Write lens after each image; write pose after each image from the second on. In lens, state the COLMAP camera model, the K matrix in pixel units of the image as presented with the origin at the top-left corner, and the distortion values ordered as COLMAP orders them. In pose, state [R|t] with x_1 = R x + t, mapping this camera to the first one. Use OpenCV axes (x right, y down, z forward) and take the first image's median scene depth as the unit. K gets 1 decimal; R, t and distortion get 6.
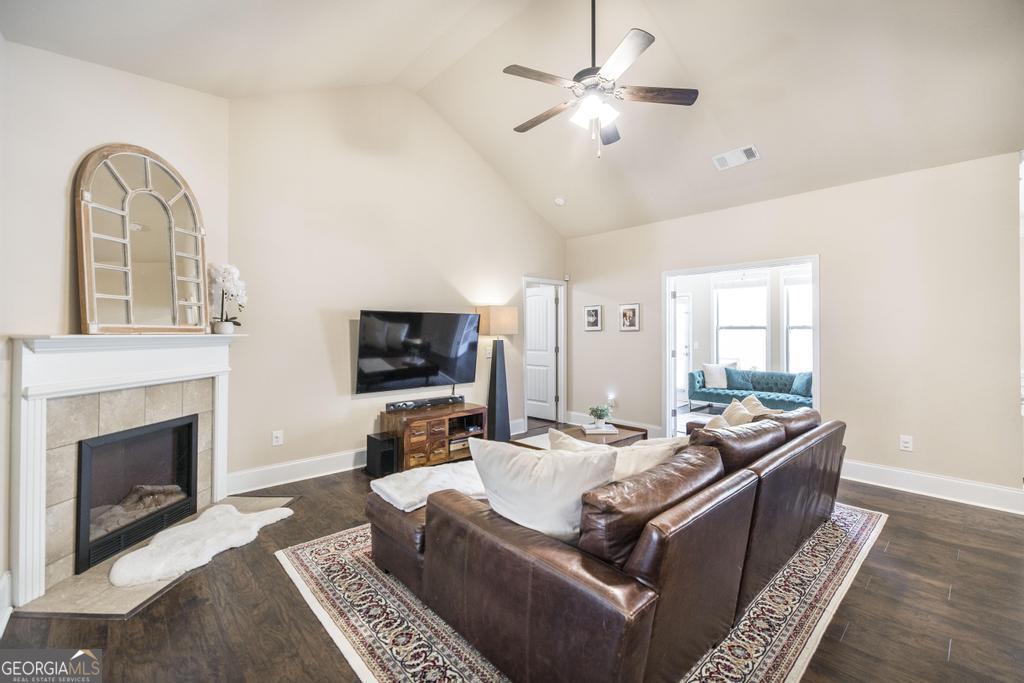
lens RADIAL K [[436.2, 0, 520.0], [0, 436.2, 336.6], [0, 0, 1]] dist [0.001673, 0.000152]
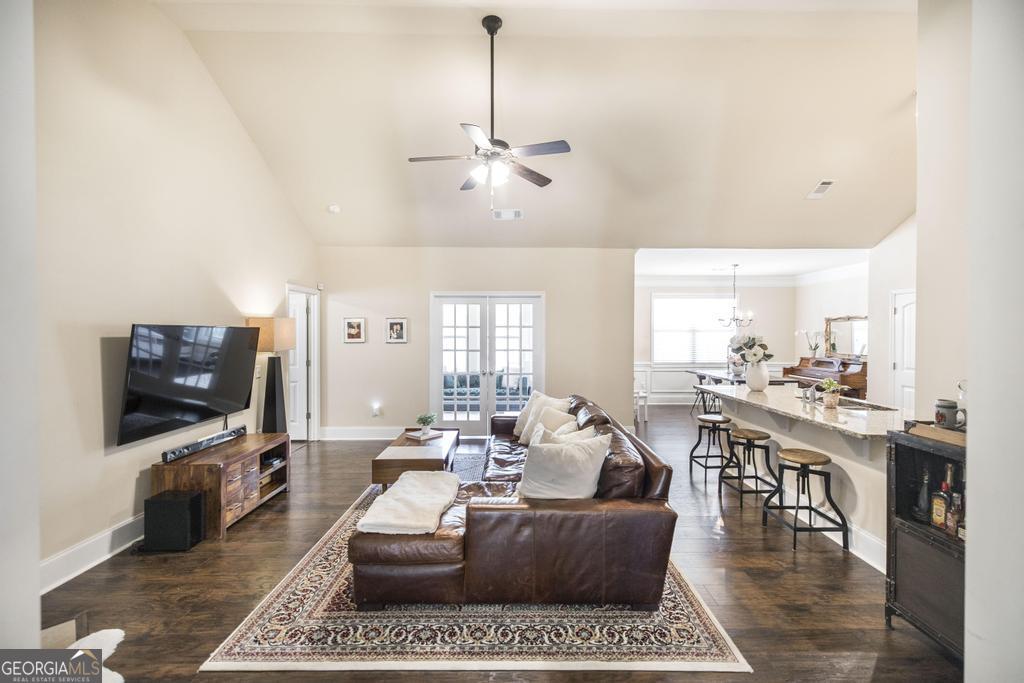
lens RADIAL K [[438.0, 0, 515.2], [0, 438.0, 345.6], [0, 0, 1]] dist [0.000962, -0.000028]
pose [[0.674413, -0.020353, 0.738074, -0.377981], [0.007312, 0.999755, 0.020887, -0.029238], [-0.738318, -0.008690, 0.674397, 0.061335]]
